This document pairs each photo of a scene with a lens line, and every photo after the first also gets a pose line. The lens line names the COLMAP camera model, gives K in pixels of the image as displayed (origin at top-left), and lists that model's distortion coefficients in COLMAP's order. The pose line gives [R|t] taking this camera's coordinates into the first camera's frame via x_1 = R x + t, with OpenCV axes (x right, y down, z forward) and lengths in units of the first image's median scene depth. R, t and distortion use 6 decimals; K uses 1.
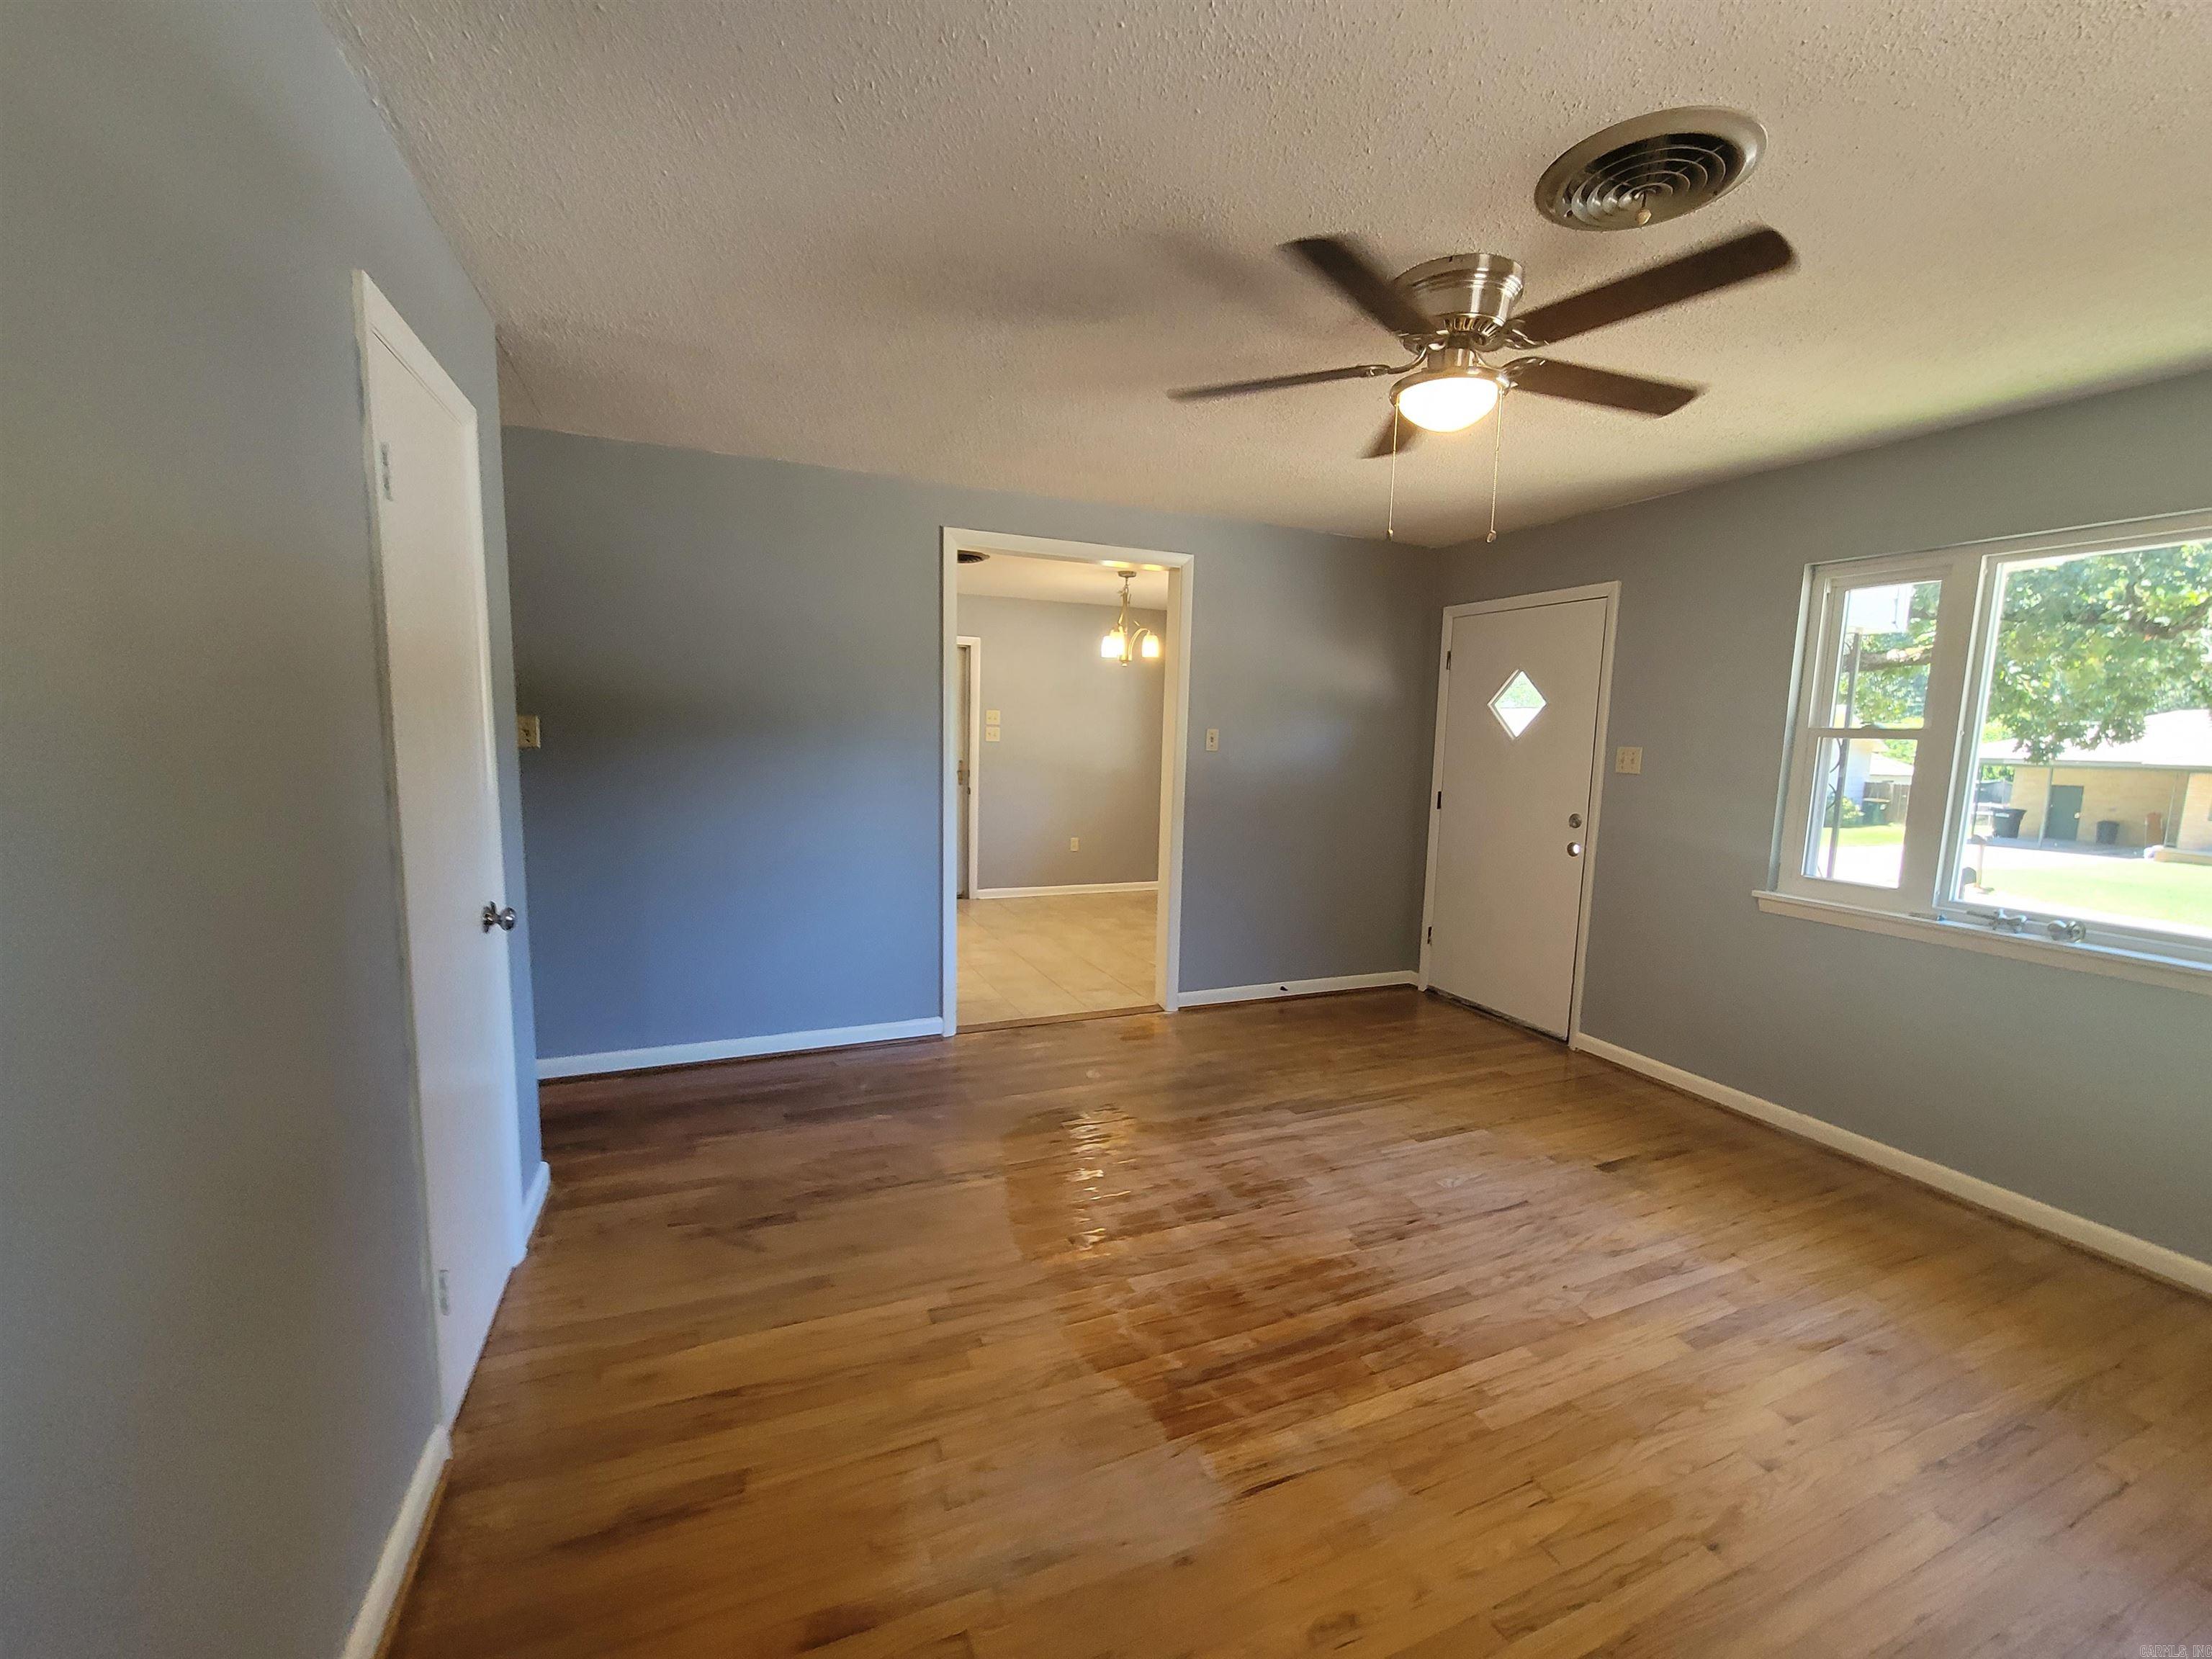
lens RADIAL K [[907.9, 0, 1112.8], [0, 907.9, 844.1], [0, 0, 1]] dist [-0.010636, -0.000180]
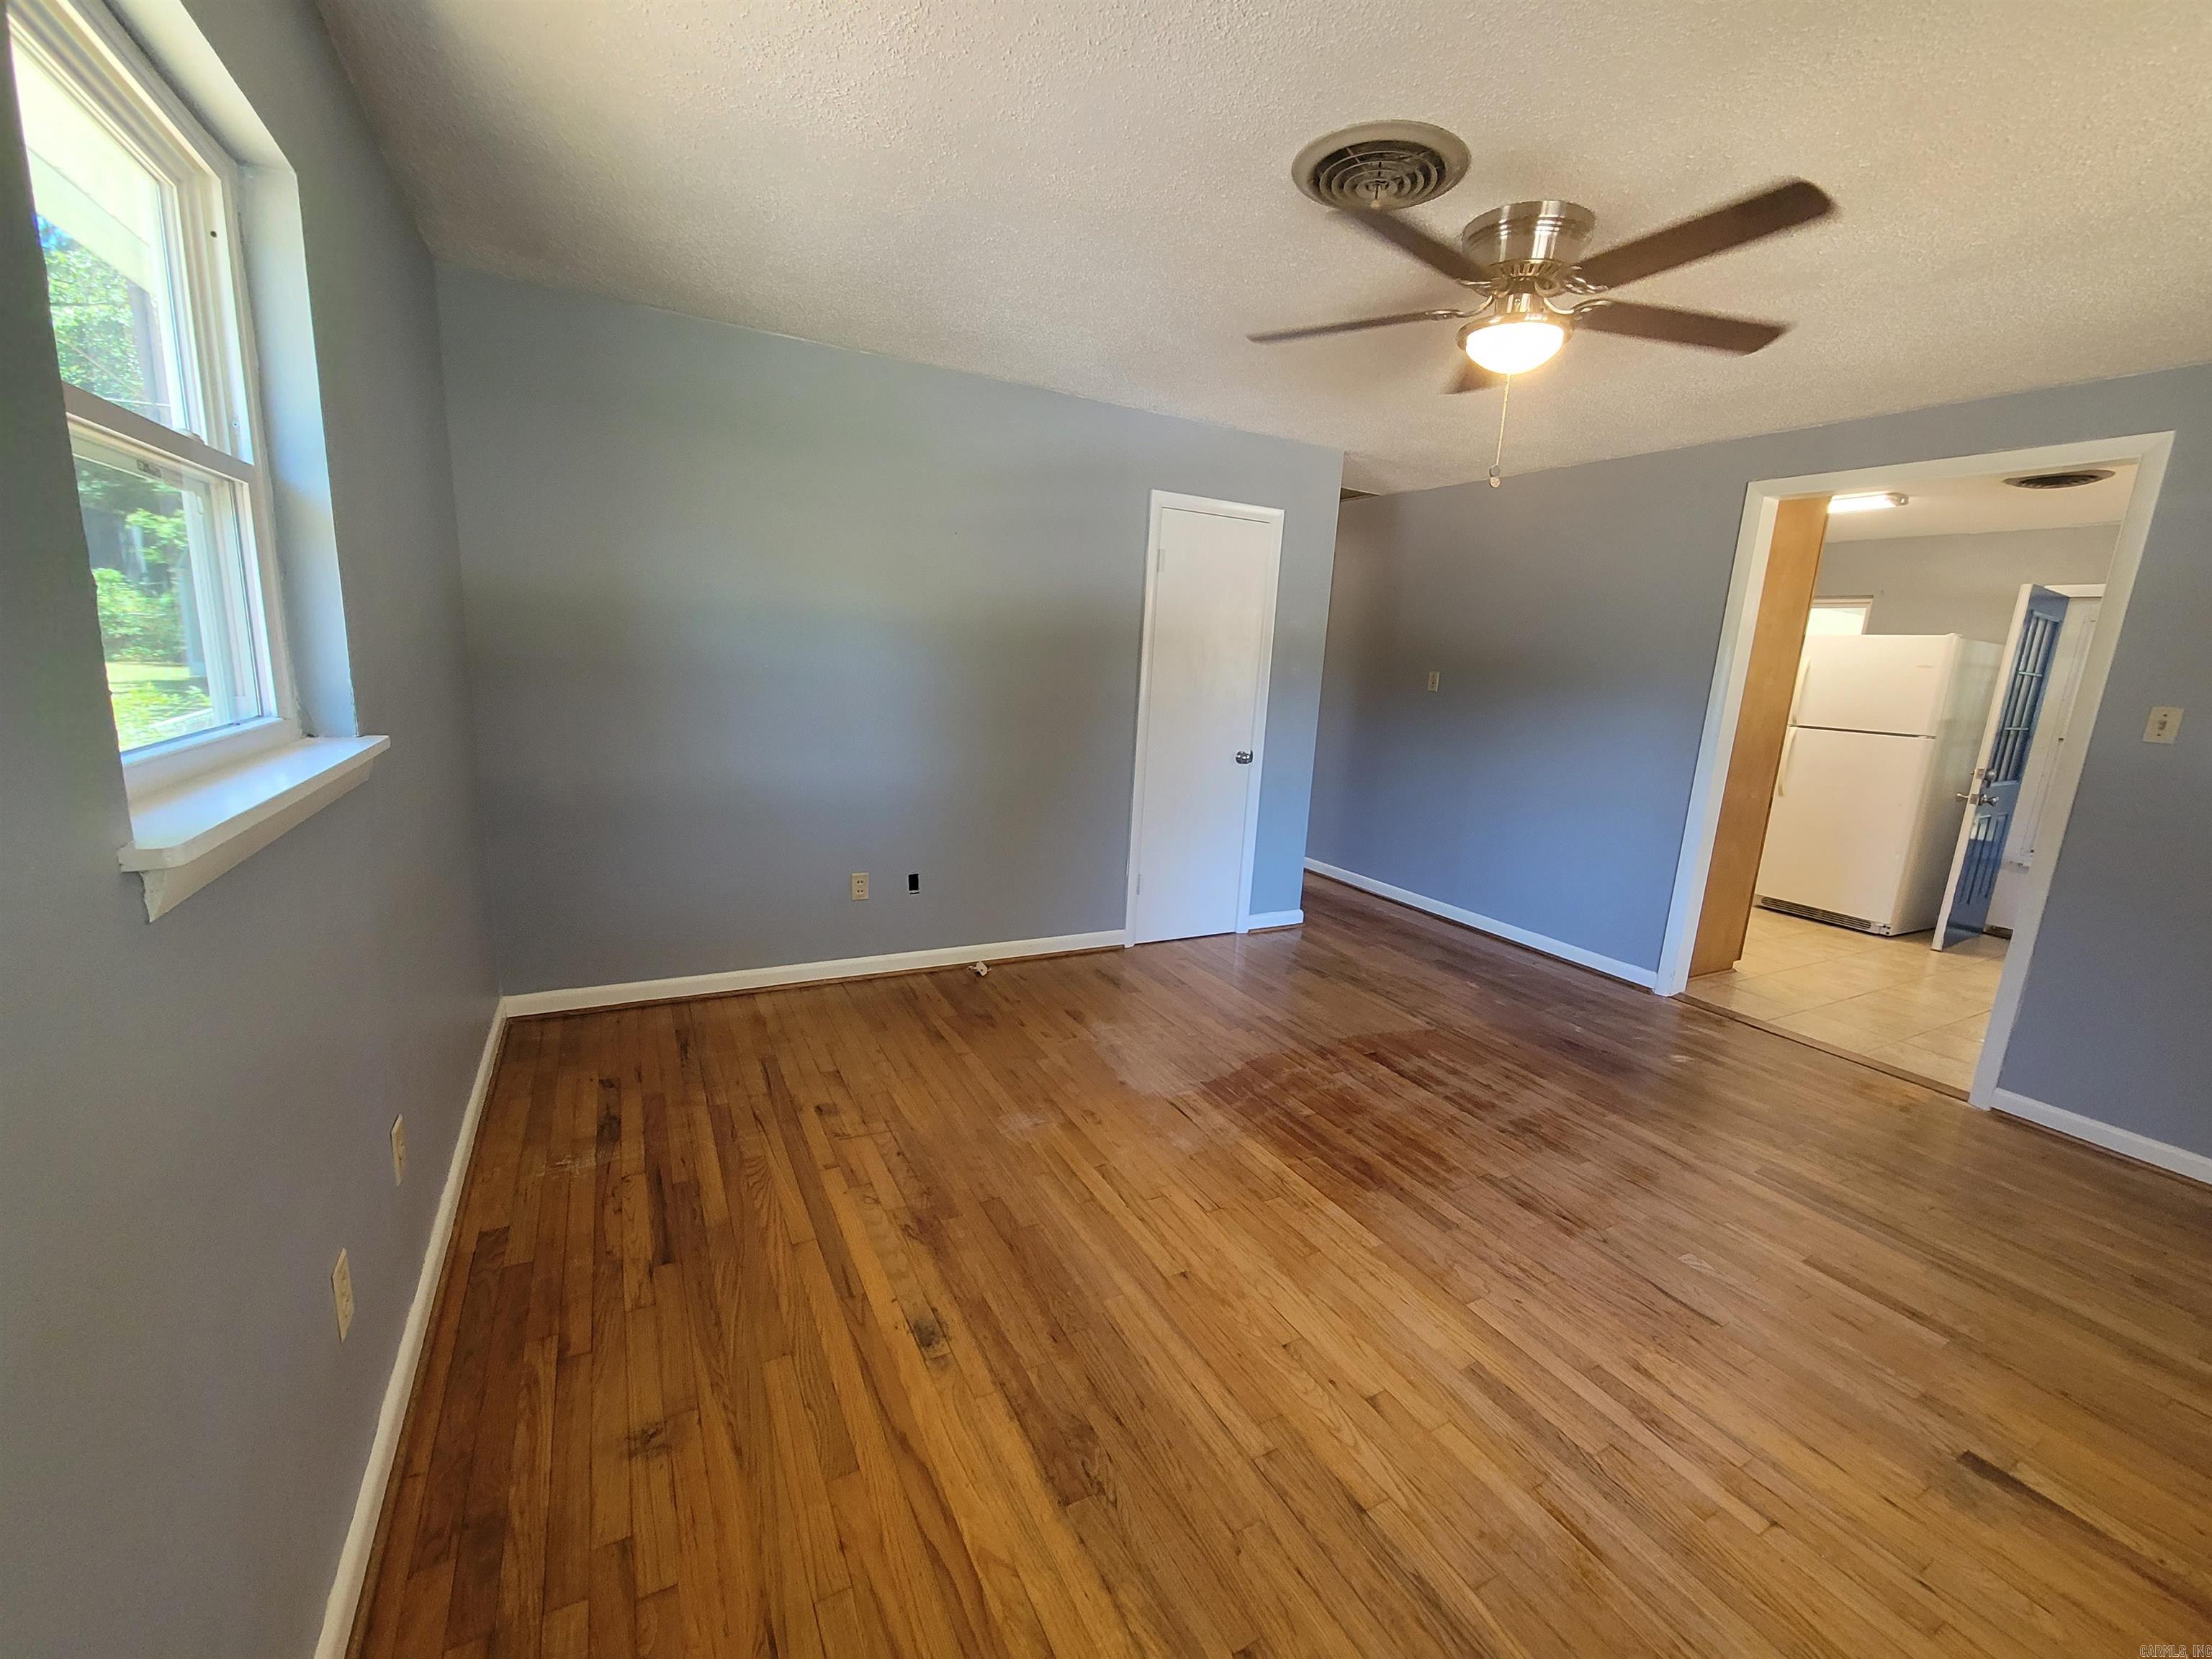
lens RADIAL K [[905.8, 0, 1108.5], [0, 905.8, 837.6], [0, 0, 1]] dist [-0.016960, 0.005963]
pose [[0.088916, 0.180971, -0.979461, 1.008568], [-0.178863, 0.970272, 0.163036, -0.017335], [0.979848, 0.160693, 0.118641, 0.348371]]
